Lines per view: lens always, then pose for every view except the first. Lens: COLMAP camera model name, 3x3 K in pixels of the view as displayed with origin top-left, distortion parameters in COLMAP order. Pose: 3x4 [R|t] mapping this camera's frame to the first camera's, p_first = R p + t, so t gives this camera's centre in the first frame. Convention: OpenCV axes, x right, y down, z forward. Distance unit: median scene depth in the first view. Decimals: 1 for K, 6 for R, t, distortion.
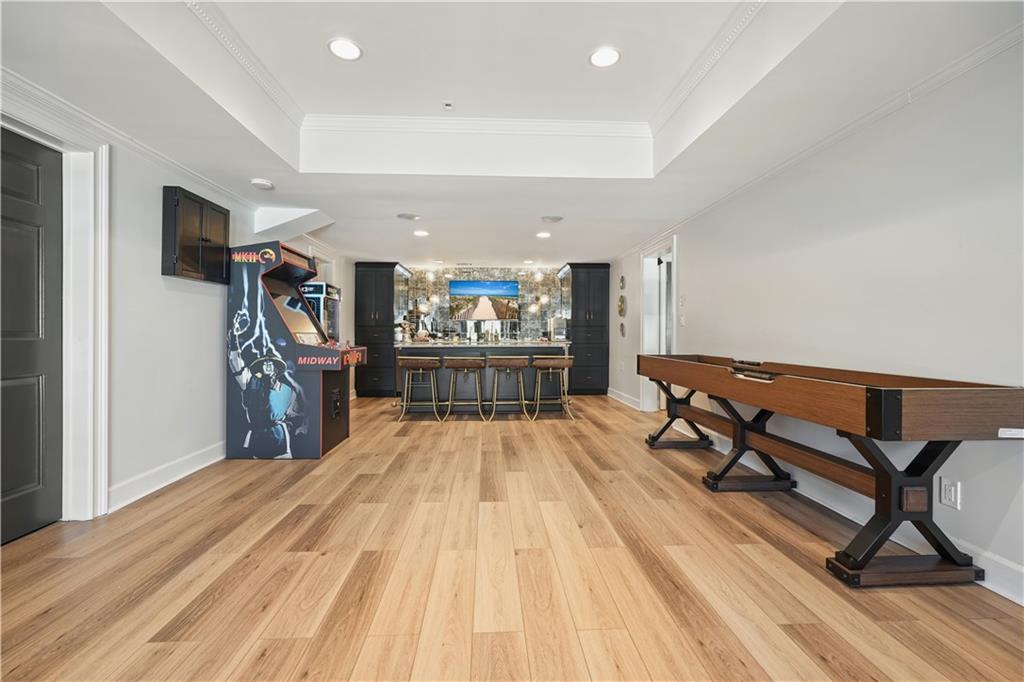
lens RADIAL K [[448.8, 0, 512.4], [0, 448.8, 338.0], [0, 0, 1]] dist [-0.009614, 0.001971]
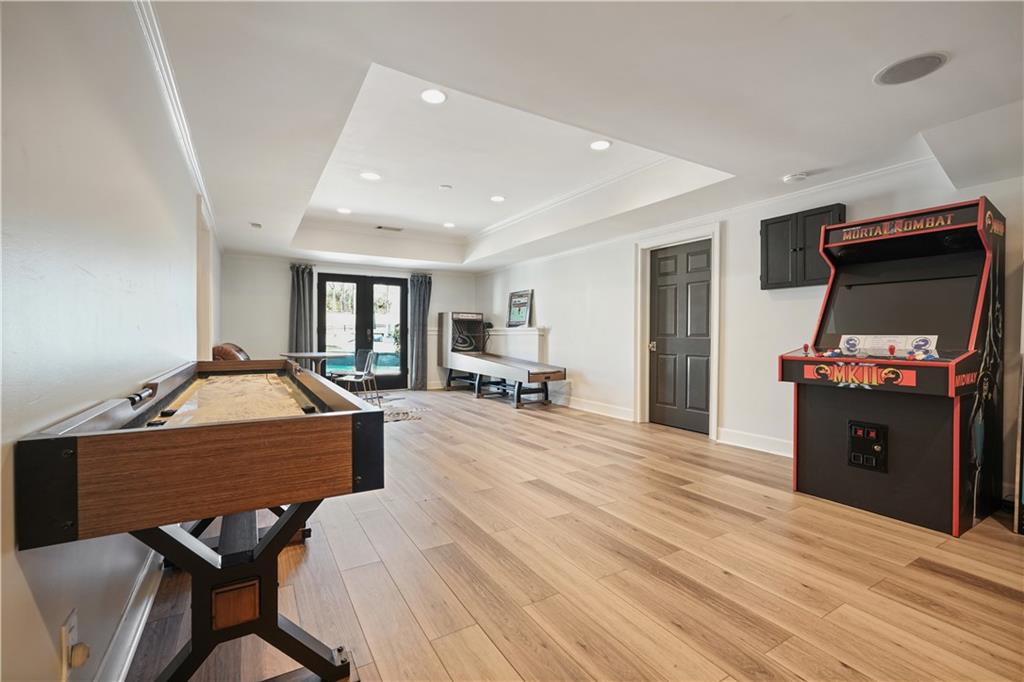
lens RADIAL K [[448.8, 0, 513.9], [0, 448.8, 339.7], [0, 0, 1]] dist [-0.009614, 0.001971]
pose [[-0.887335, 0.002310, -0.461119, 0.284718], [-0.001859, 0.999961, 0.008586, -0.003929], [0.461121, 0.008476, -0.887297, 1.092598]]
